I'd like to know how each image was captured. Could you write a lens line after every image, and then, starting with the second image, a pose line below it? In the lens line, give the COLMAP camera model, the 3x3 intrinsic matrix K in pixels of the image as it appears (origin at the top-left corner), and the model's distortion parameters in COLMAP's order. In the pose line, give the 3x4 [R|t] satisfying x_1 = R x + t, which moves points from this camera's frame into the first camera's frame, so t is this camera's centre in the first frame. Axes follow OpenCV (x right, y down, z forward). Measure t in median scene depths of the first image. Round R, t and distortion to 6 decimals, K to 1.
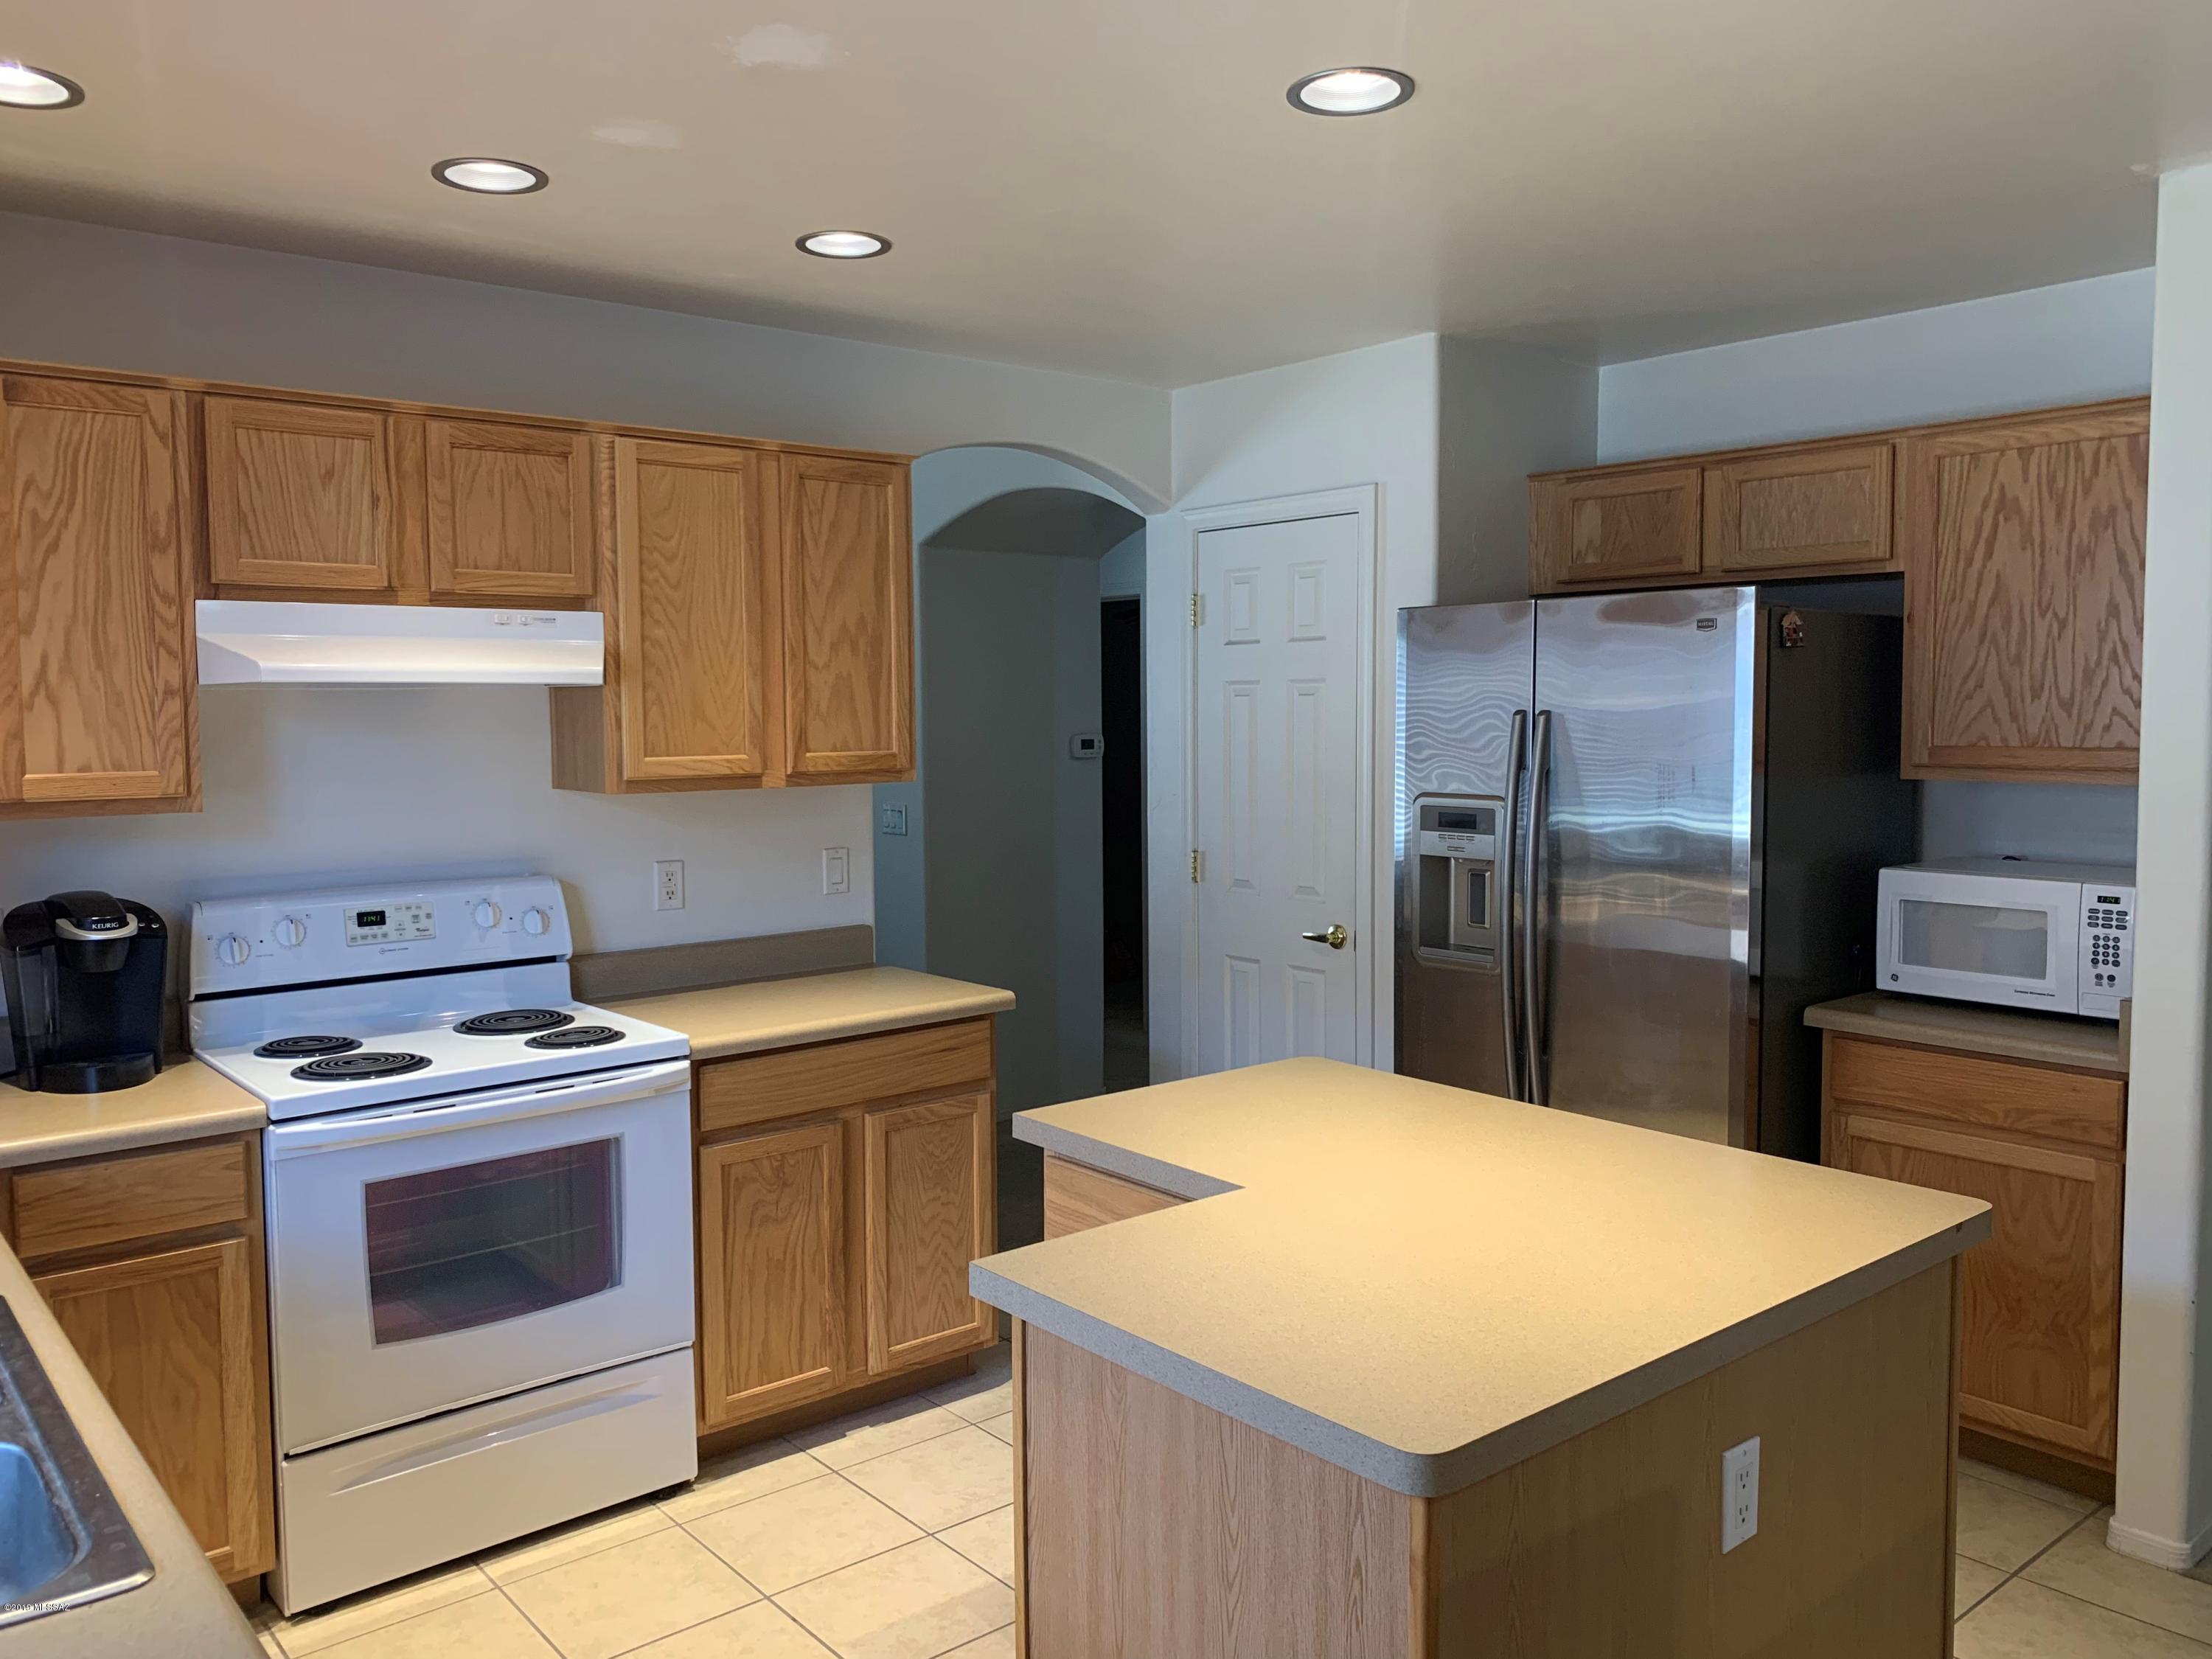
lens RADIAL K [[1678.8, 0, 1106.0], [0, 1678.8, 829.5], [0, 0, 1]] dist [0.009381, -0.004076]
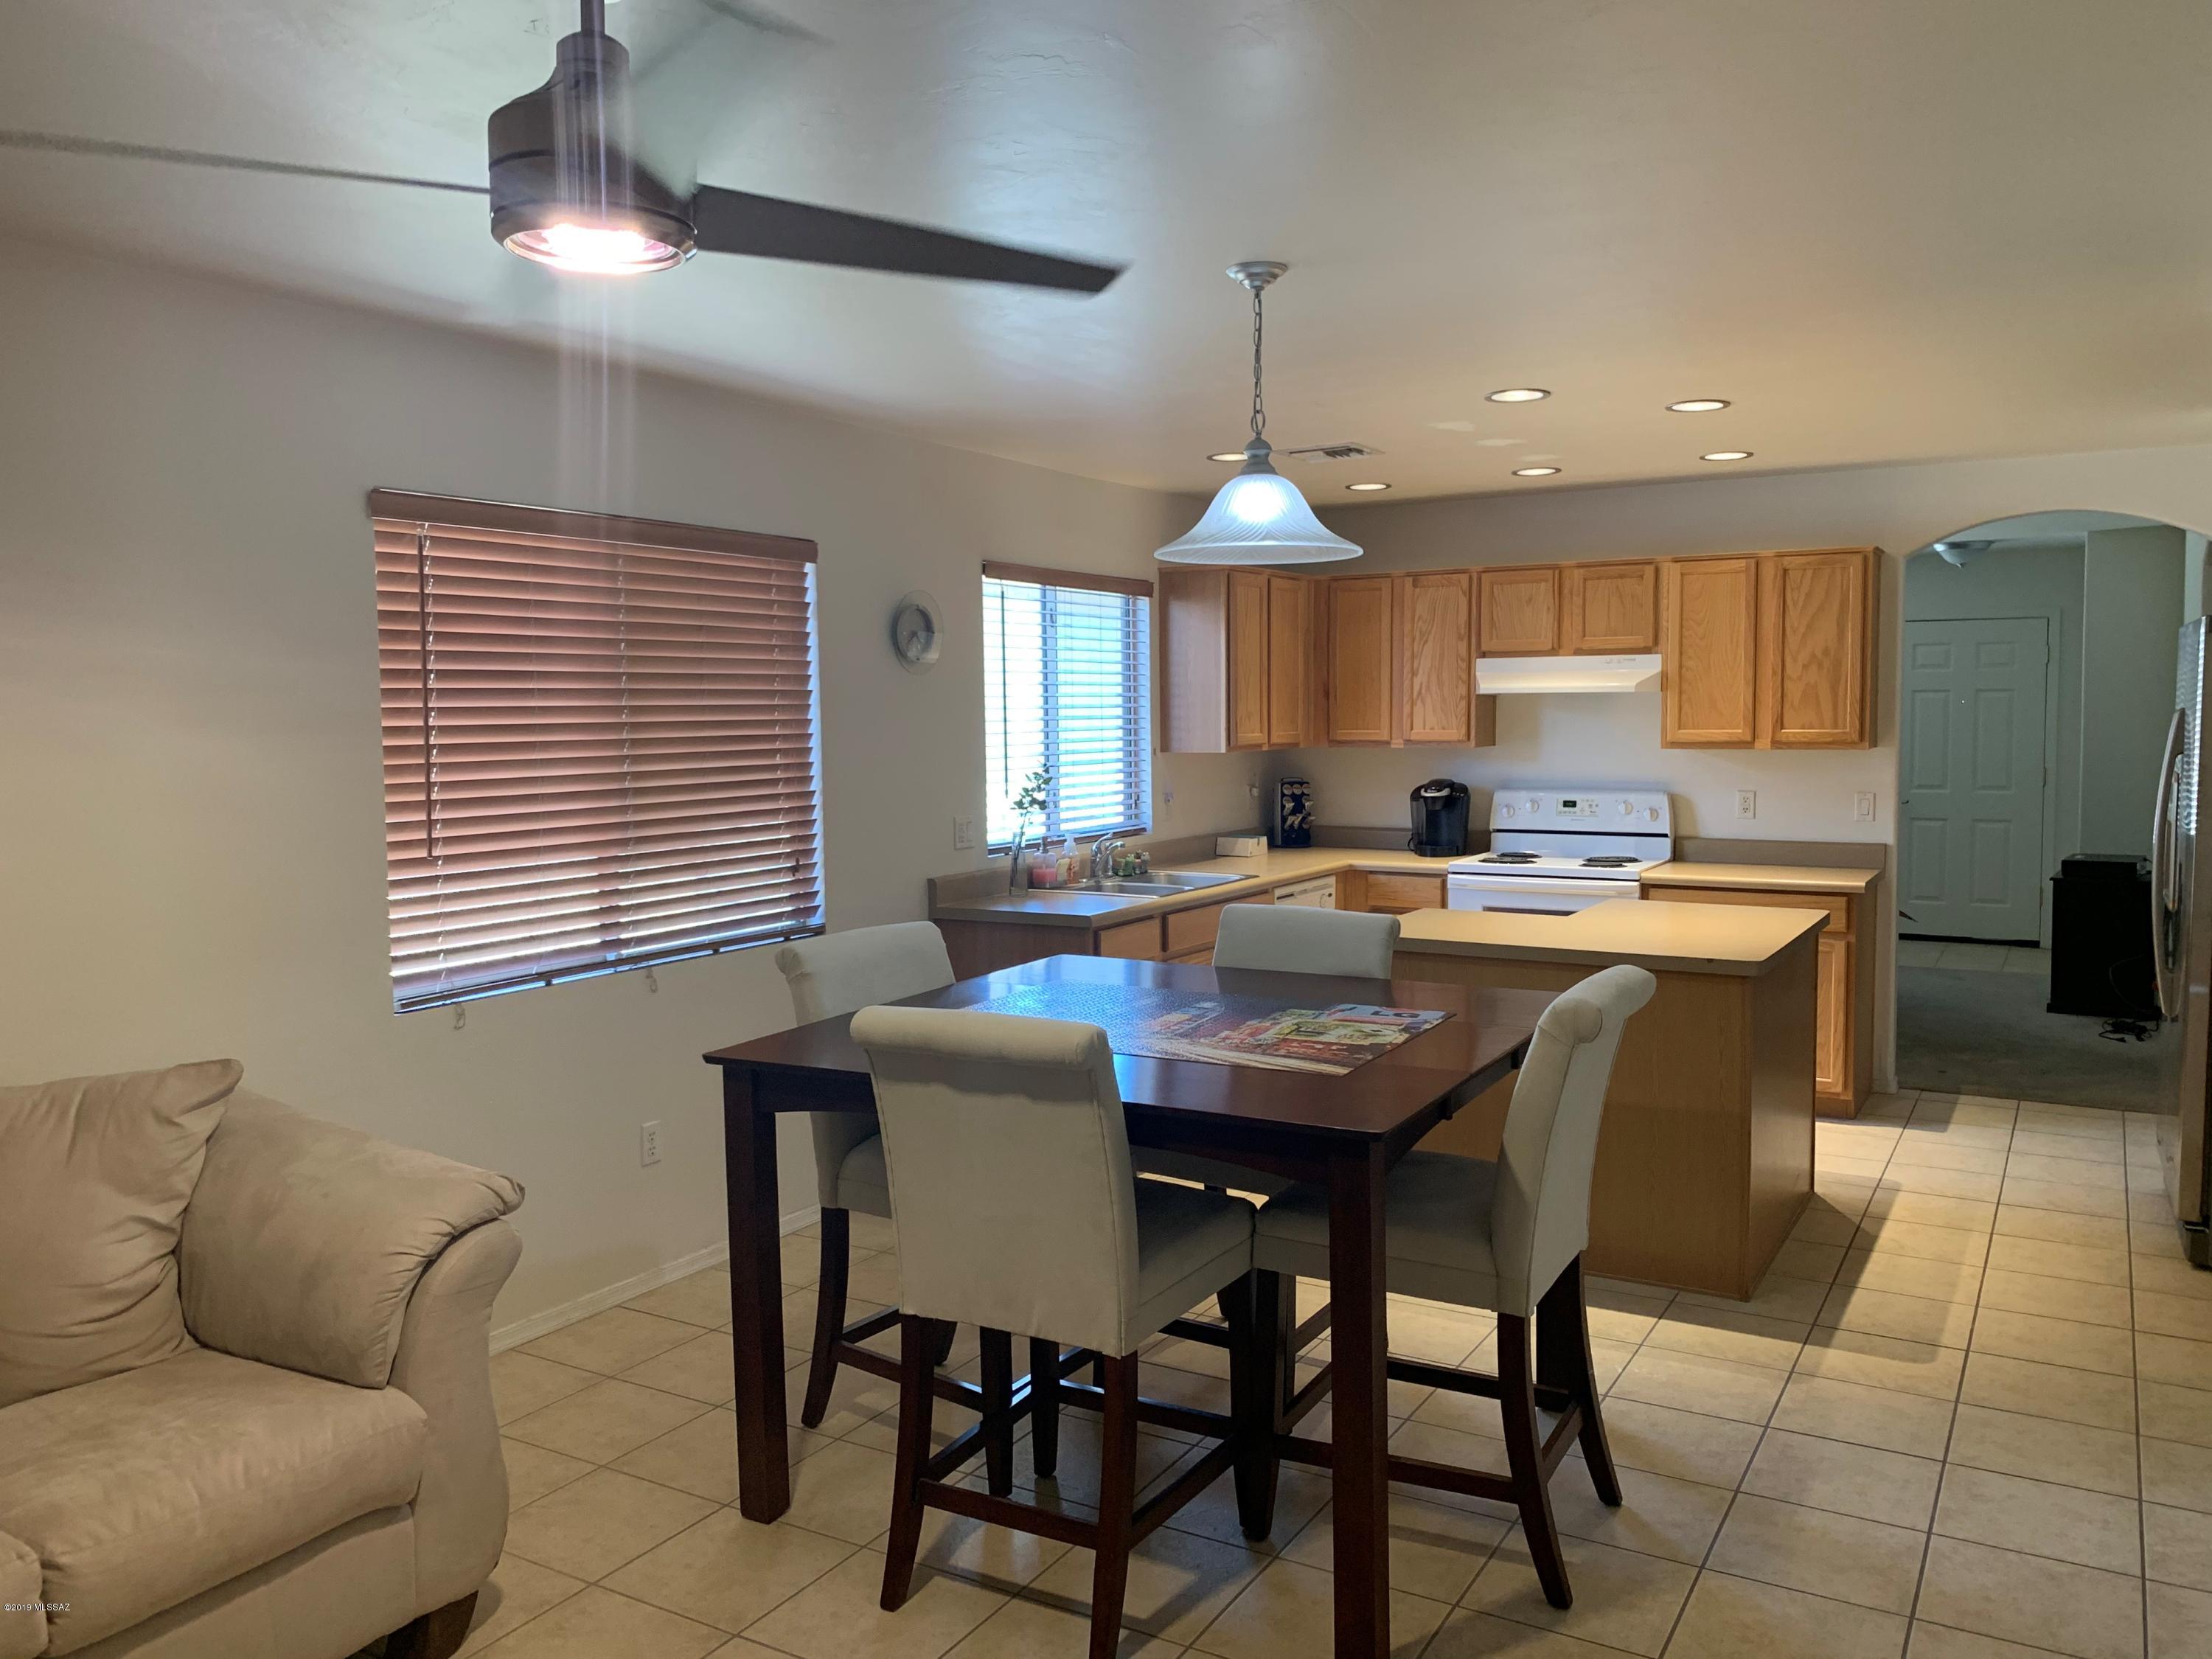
lens RADIAL K [[1678.8, 0, 1106.0], [0, 1678.8, 829.5], [0, 0, 1]] dist [0.009381, -0.004076]
pose [[0.318525, 0.073264, -0.945079, 1.359058], [-0.062829, 0.996448, 0.056071, 0.003627], [0.945830, 0.041518, 0.321997, -0.221356]]
